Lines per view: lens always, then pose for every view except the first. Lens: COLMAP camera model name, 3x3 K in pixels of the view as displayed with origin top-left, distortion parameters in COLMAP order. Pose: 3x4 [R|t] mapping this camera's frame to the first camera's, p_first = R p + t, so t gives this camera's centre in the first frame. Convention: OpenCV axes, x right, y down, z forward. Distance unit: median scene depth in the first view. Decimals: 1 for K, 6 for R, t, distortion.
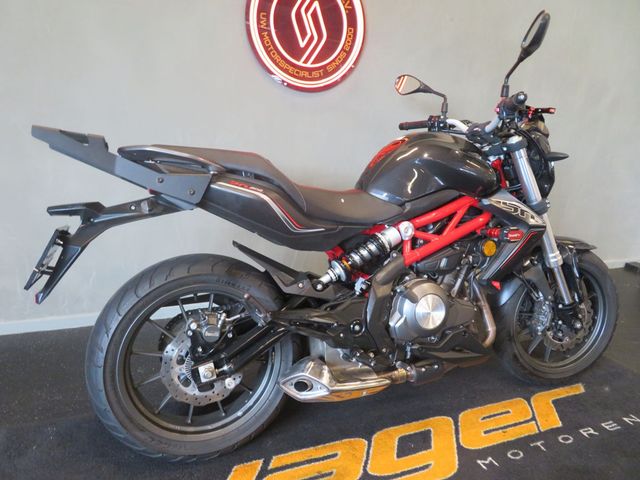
lens RADIAL K [[451.6, 0, 320.2], [0, 451.6, 245.0], [0, 0, 1]] dist [-0.004908, 0.001445]
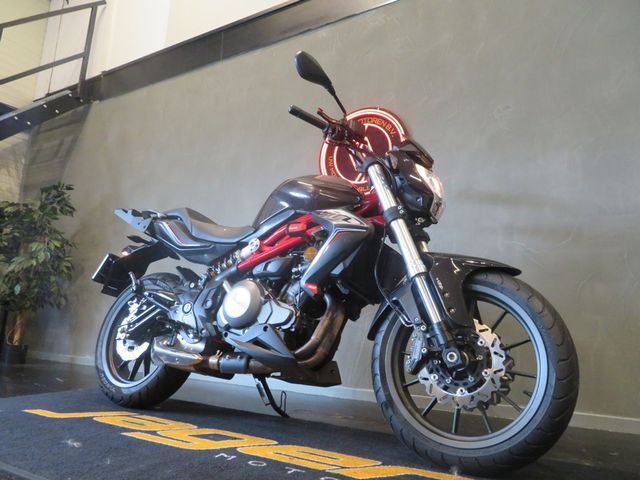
lens RADIAL K [[455.9, 0, 320.0], [0, 455.9, 240.0], [0, 0, 1]] dist [-0.002563, 0.001822]
pose [[0.607758, -0.190428, -0.770952, 1.313164], [-0.219633, 0.892646, -0.393629, 0.422864], [0.763145, 0.408558, 0.500689, 0.518464]]
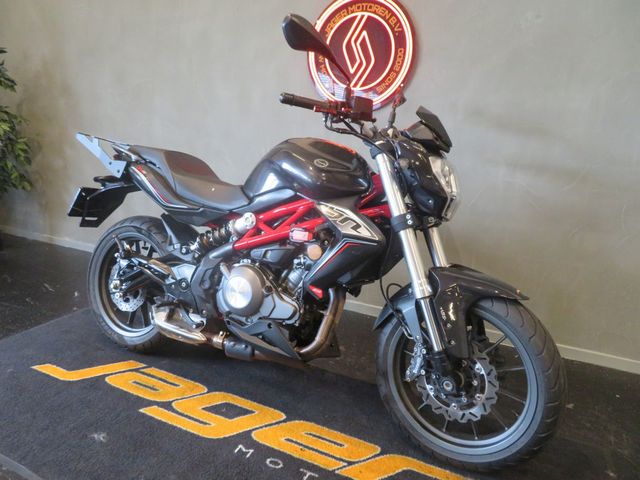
lens RADIAL K [[455.9, 0, 320.0], [0, 455.9, 240.0], [0, 0, 1]] dist [-0.002563, 0.001822]
pose [[0.662996, 0.141735, -0.735083, 1.210881], [-0.210027, 0.977695, -0.000917, -0.021343], [0.718557, 0.154995, 0.677977, 0.357827]]
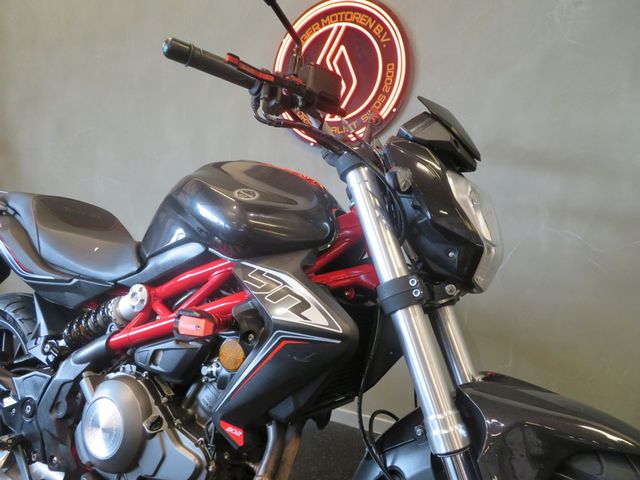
lens RADIAL K [[460.4, 0, 314.7], [0, 460.4, 240.0], [0, 0, 1]] dist [-0.008859, 0.003411]
pose [[0.641161, 0.006303, -0.767381, 0.926445], [-0.196381, 0.968018, -0.156129, -0.062634], [0.741854, 0.250802, 0.621893, 0.765015]]
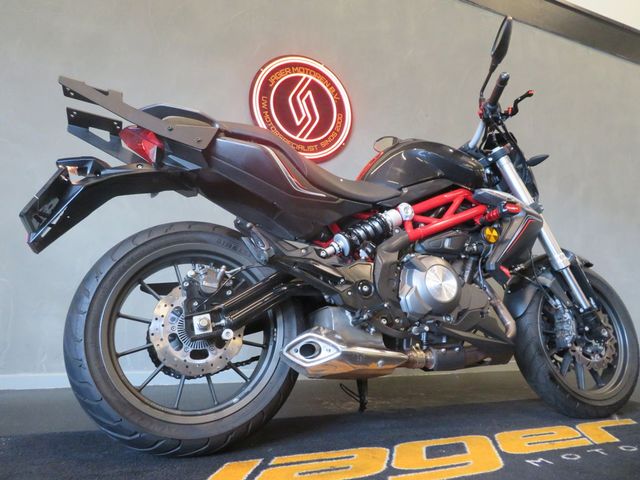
lens RADIAL K [[455.9, 0, 320.0], [0, 455.9, 240.0], [0, 0, 1]] dist [-0.002563, 0.001822]
pose [[0.999198, -0.036123, 0.017260, -0.022994], [0.040014, 0.915049, -0.401354, 0.442242], [-0.001296, 0.401723, 0.915761, 0.091286]]
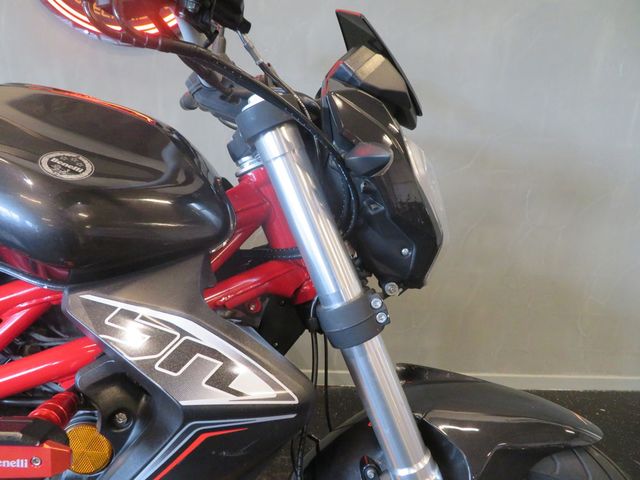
lens RADIAL K [[455.9, 0, 320.0], [0, 455.9, 240.0], [0, 0, 1]] dist [-0.002563, 0.001822]
pose [[0.939403, 0.087030, -0.331583, 0.675356], [-0.092636, 0.995699, -0.001108, -0.165511], [0.330060, 0.031757, 0.943425, 0.817546]]
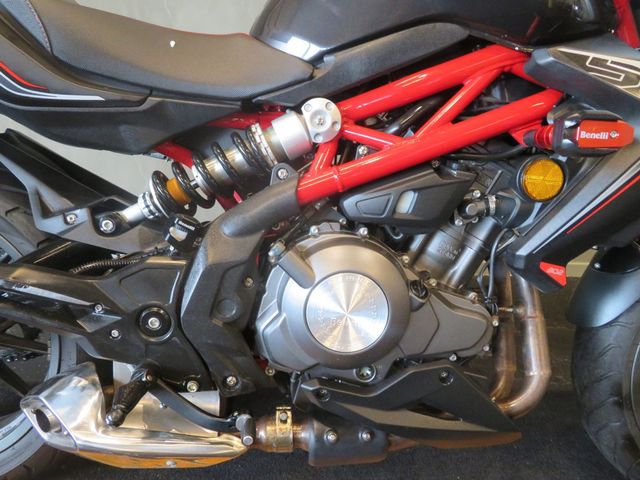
lens RADIAL K [[451.6, 0, 320.2], [0, 451.6, 245.0], [0, 0, 1]] dist [-0.004908, 0.001445]
pose [[0.935705, 0.107110, -0.336131, 0.359606], [-0.082089, 0.992747, 0.087828, 0.050137], [0.343100, -0.054589, 0.937711, 0.605370]]
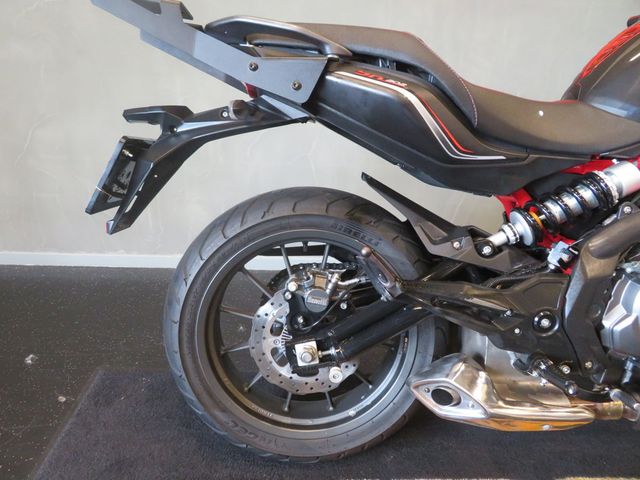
lens RADIAL K [[460.4, 0, 314.7], [0, 460.4, 240.0], [0, 0, 1]] dist [-0.008859, 0.003411]
pose [[0.935360, 0.095212, -0.340641, -0.008877], [-0.068925, 0.993690, 0.088485, 0.036609], [0.346916, -0.059287, 0.936020, 0.299750]]
